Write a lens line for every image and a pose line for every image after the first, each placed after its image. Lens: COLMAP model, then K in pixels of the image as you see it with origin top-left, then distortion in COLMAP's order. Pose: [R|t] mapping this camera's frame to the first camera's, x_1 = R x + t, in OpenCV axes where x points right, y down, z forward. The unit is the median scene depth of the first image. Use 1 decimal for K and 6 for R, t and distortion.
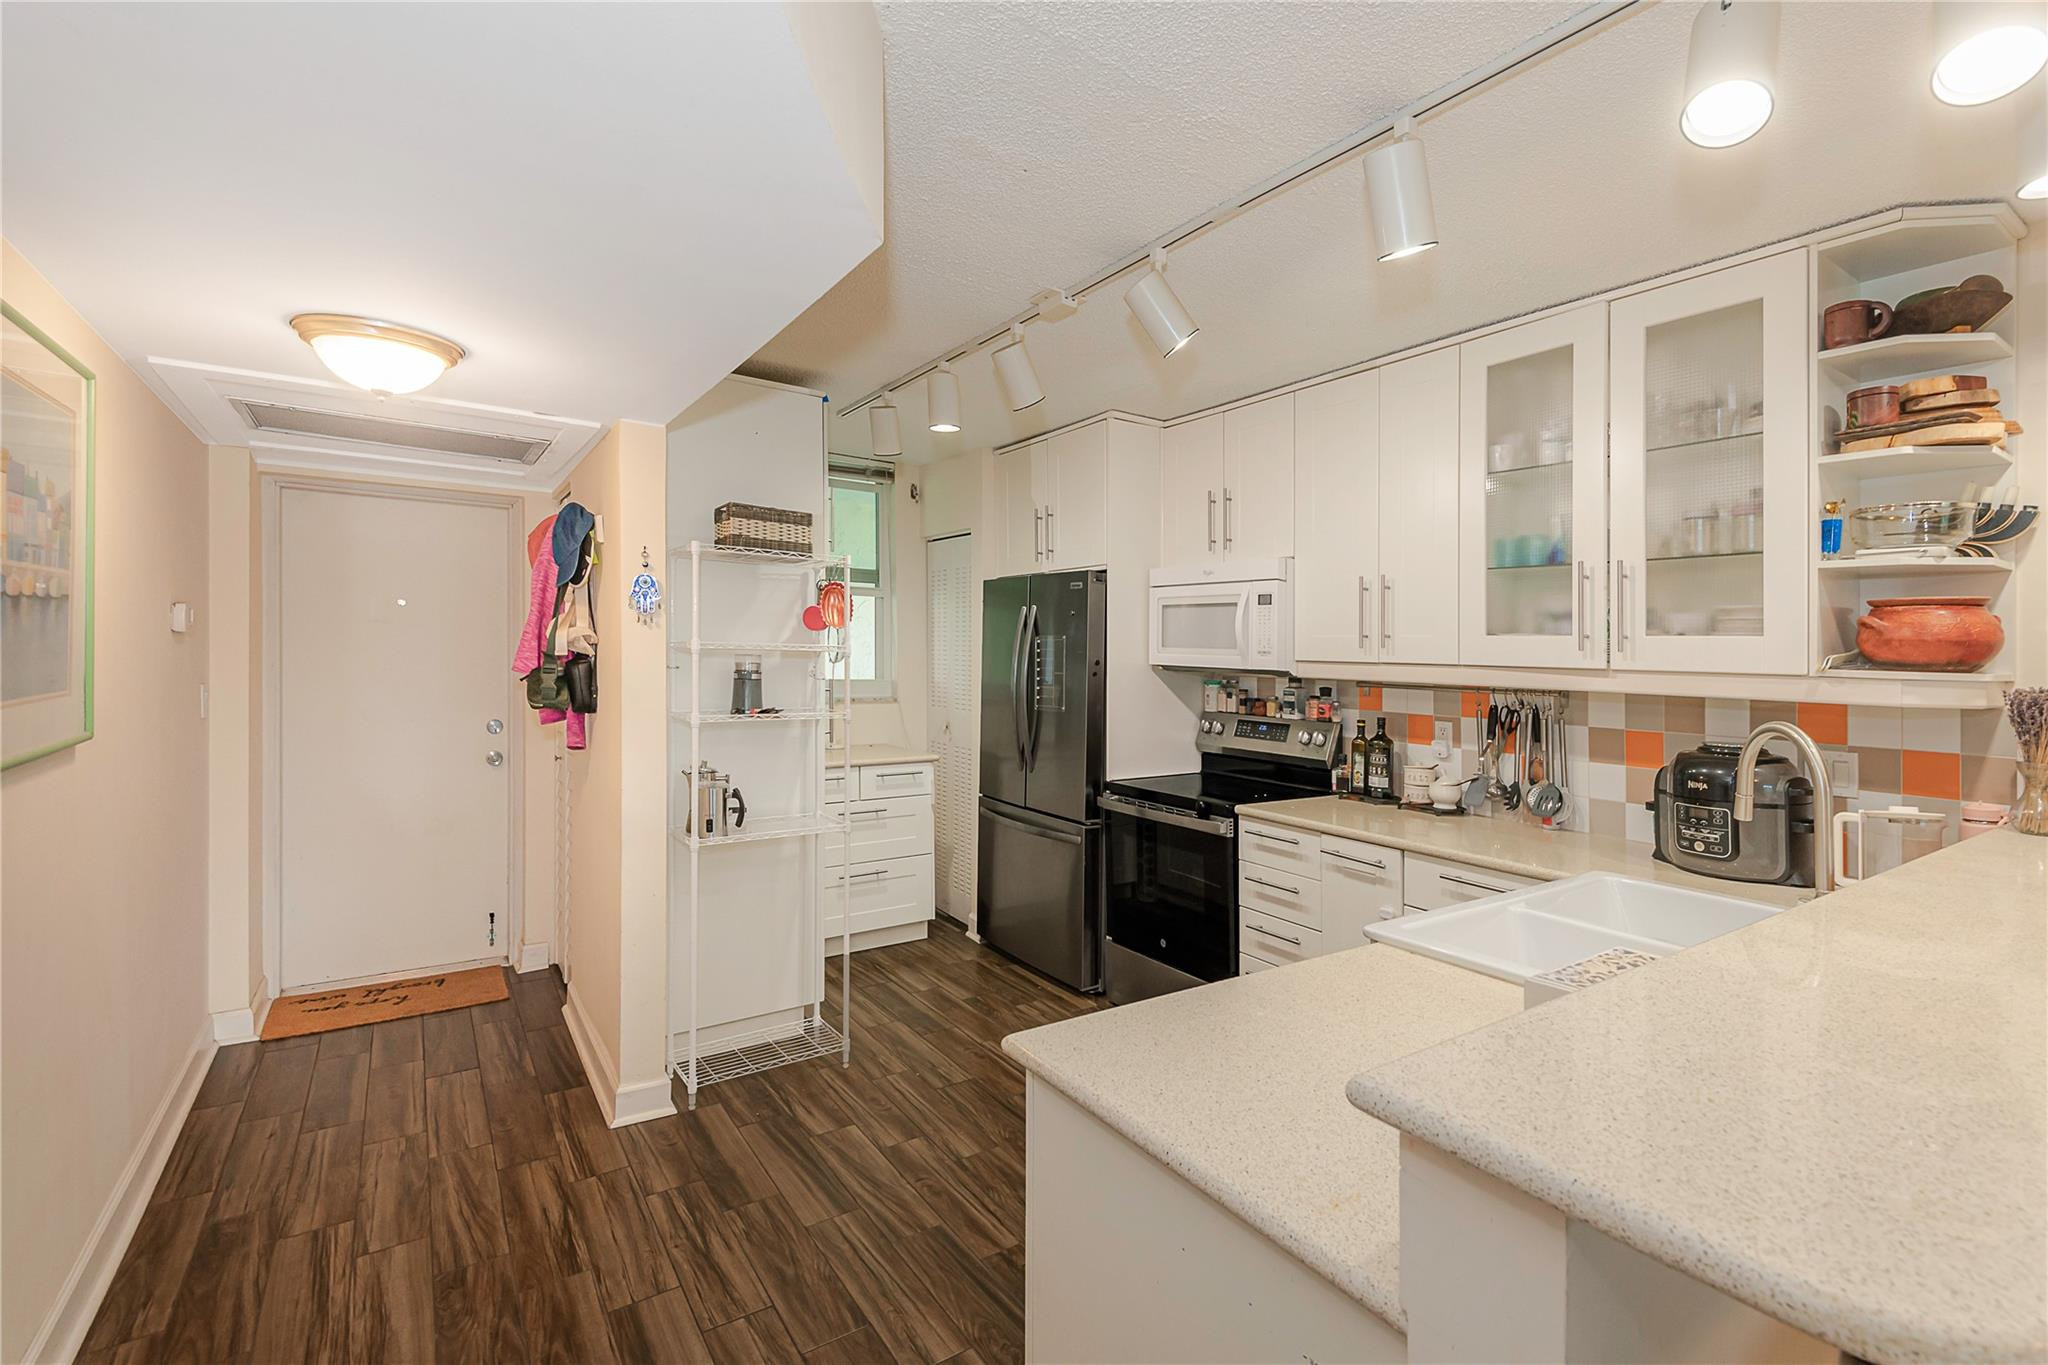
lens RADIAL K [[956.5, 0, 1046.9], [0, 956.5, 704.3], [0, 0, 1]] dist [0.015006, -0.004486]
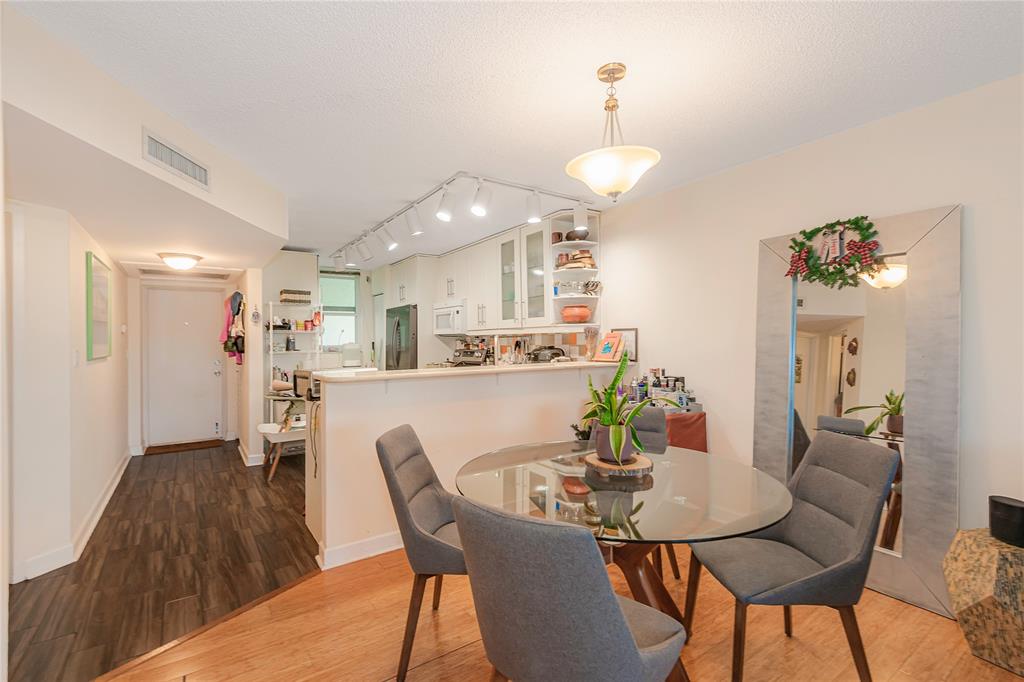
lens RADIAL K [[450.1, 0, 509.4], [0, 450.1, 343.3], [0, 0, 1]] dist [0.003883, -0.003316]
pose [[0.998801, -0.039699, 0.028651, 0.417186], [0.041026, 0.998037, -0.047324, 0.088331], [-0.026716, 0.048443, 0.998469, -0.609074]]
